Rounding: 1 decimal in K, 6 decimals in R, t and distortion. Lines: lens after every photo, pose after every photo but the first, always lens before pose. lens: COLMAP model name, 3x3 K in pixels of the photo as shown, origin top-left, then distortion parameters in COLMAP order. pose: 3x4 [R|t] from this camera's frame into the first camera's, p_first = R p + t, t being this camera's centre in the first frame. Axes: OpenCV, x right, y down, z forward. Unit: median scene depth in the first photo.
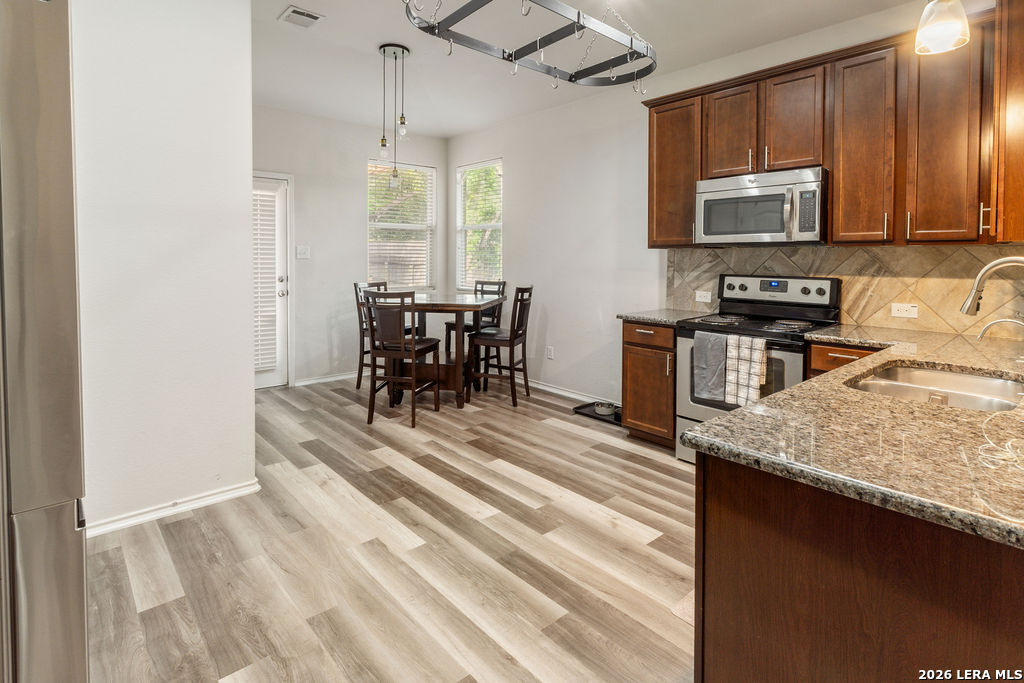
lens RADIAL K [[499.3, 0, 512.8], [0, 499.3, 342.0], [0, 0, 1]] dist [-0.000386, -0.000420]
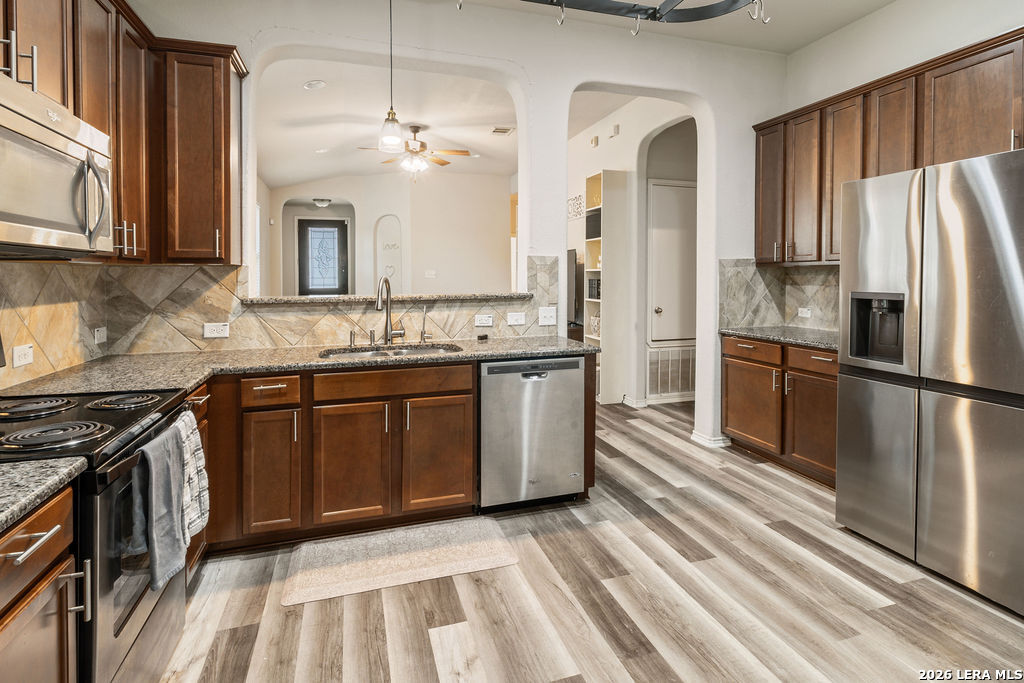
lens RADIAL K [[499.3, 0, 510.6], [0, 499.3, 340.3], [0, 0, 1]] dist [-0.000386, -0.000420]
pose [[-0.910791, -0.055069, 0.409180, -0.134555], [0.068734, 0.957011, 0.281791, -0.318711], [-0.407107, 0.284777, -0.867851, 1.827441]]
